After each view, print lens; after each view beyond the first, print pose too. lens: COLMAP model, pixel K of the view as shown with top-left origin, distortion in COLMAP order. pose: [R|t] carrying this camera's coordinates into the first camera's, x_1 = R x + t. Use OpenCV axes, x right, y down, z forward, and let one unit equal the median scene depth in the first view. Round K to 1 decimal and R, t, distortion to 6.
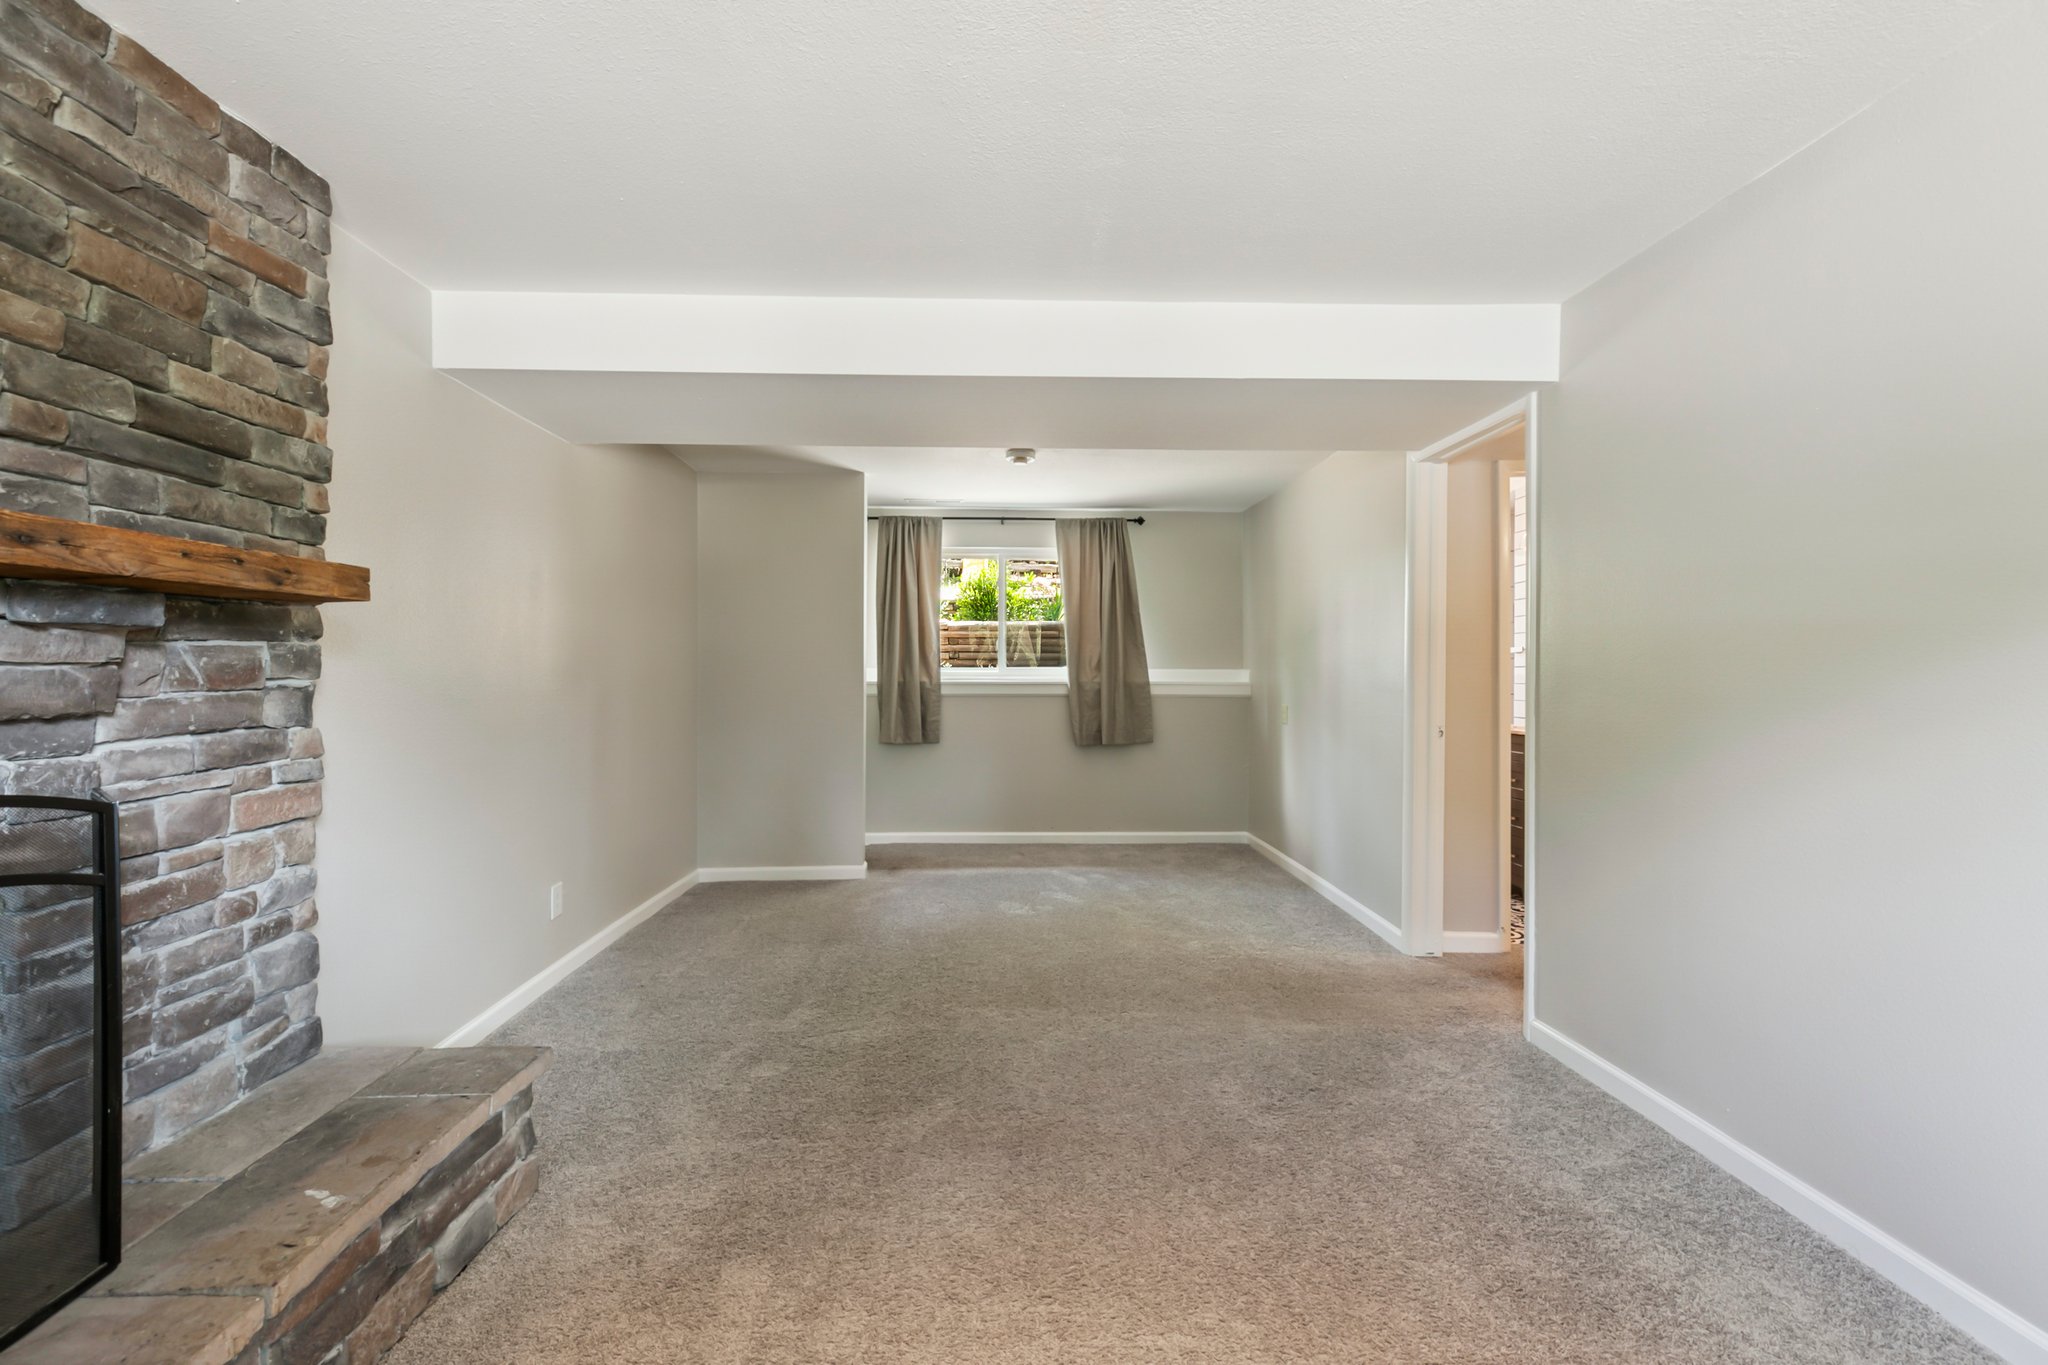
lens RADIAL K [[923.2, 0, 1020.5], [0, 923.2, 676.8], [0, 0, 1]] dist [0.005318, 0.000855]
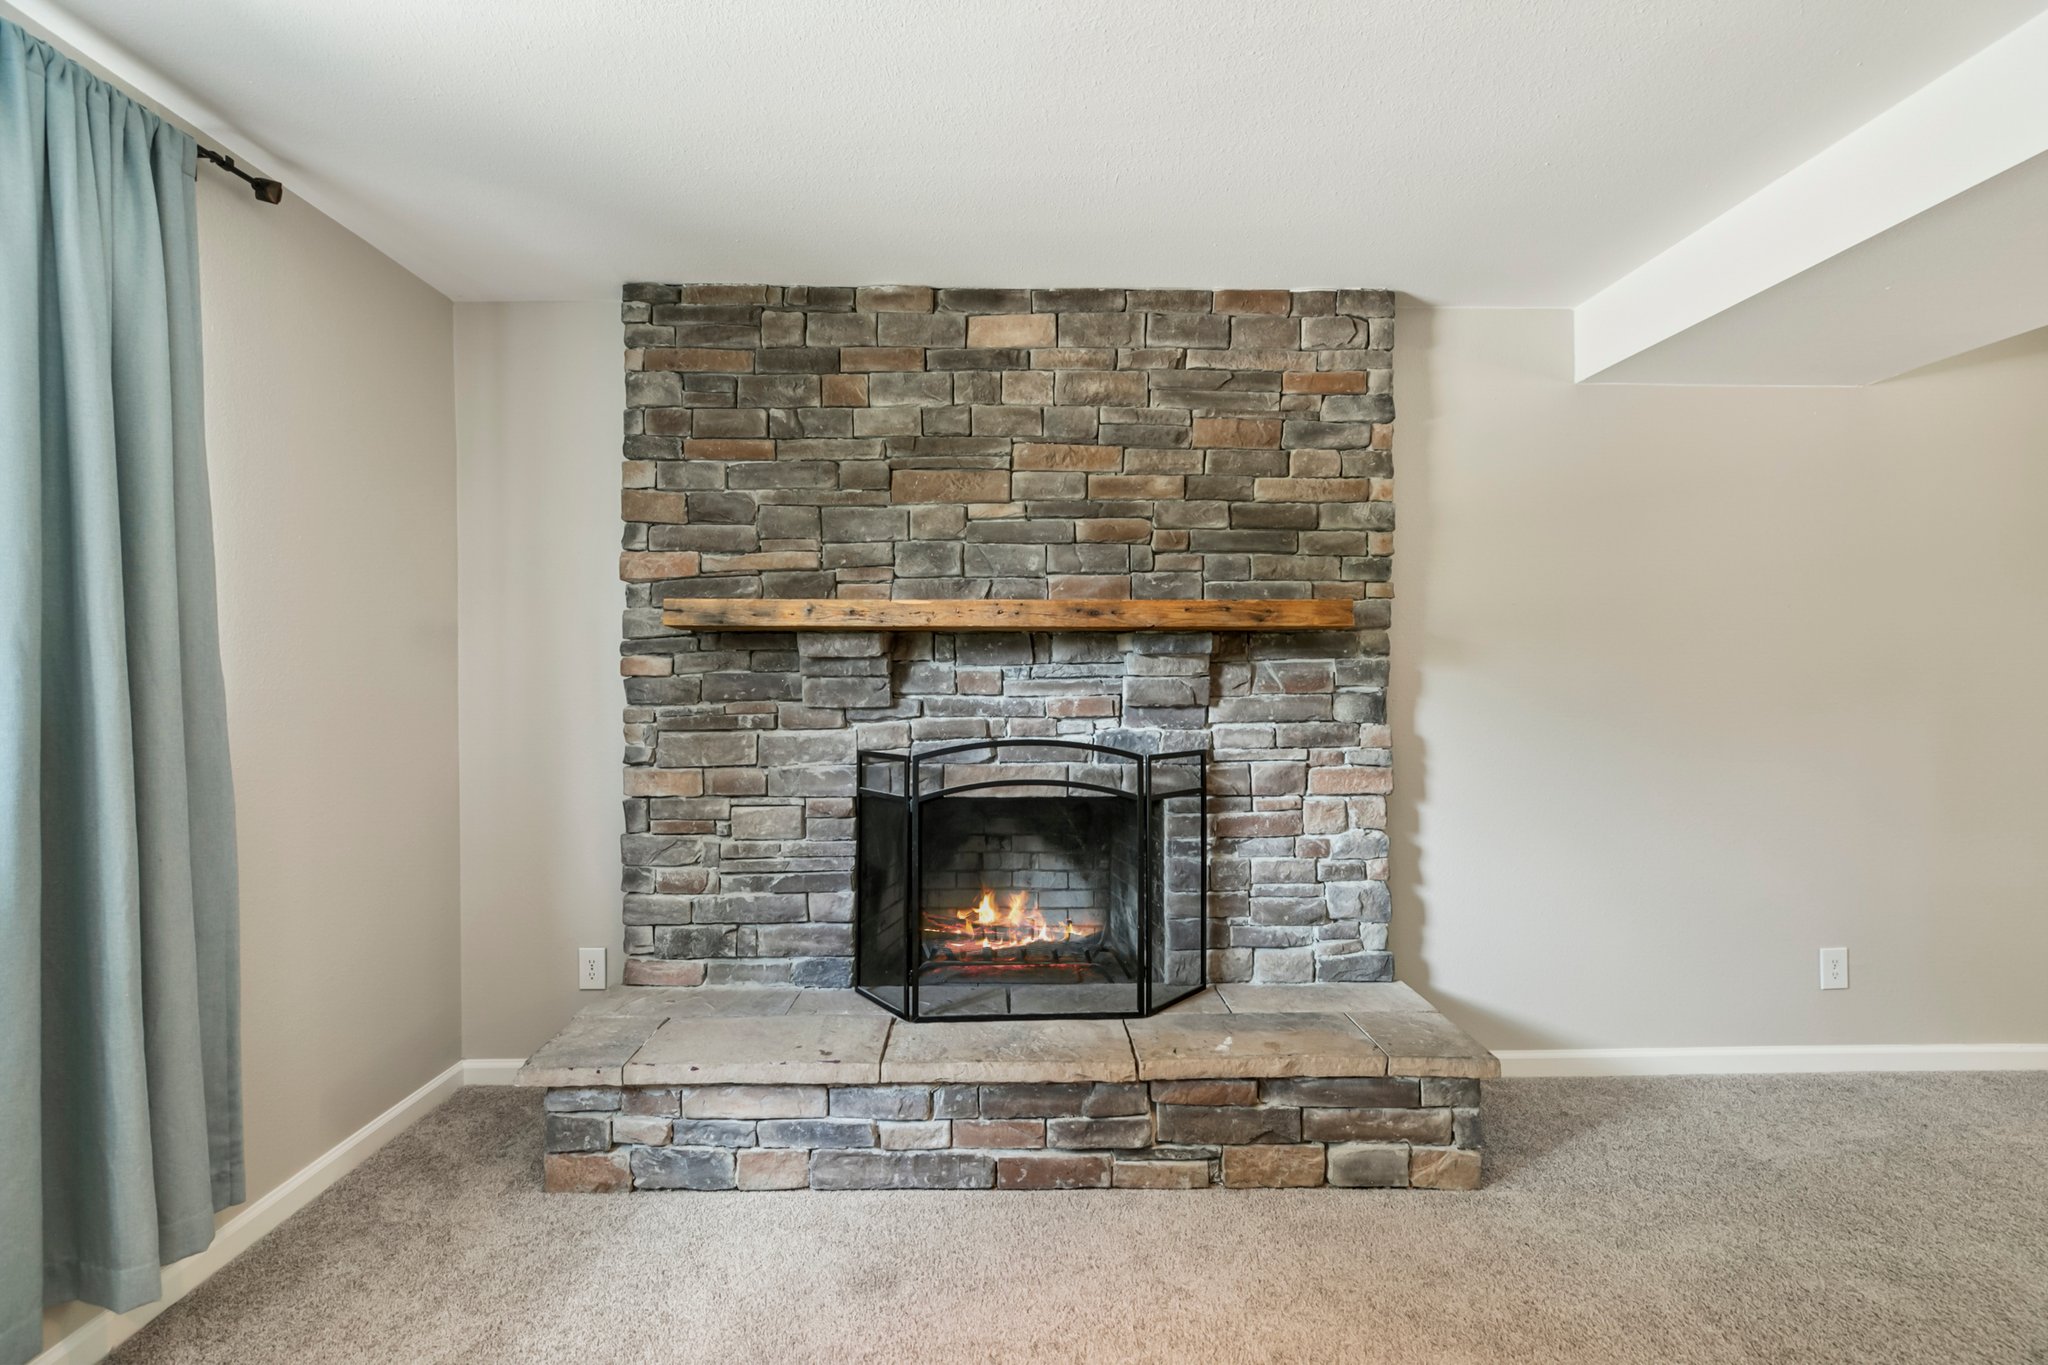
lens RADIAL K [[923.2, 0, 1020.6], [0, 923.2, 684.6], [0, 0, 1]] dist [0.005318, 0.000855]
pose [[-0.014925, 0.017559, -0.999734, 0.558587], [-0.007927, 0.999812, 0.017678, -0.020513], [0.999857, 0.008189, -0.014783, 0.564319]]
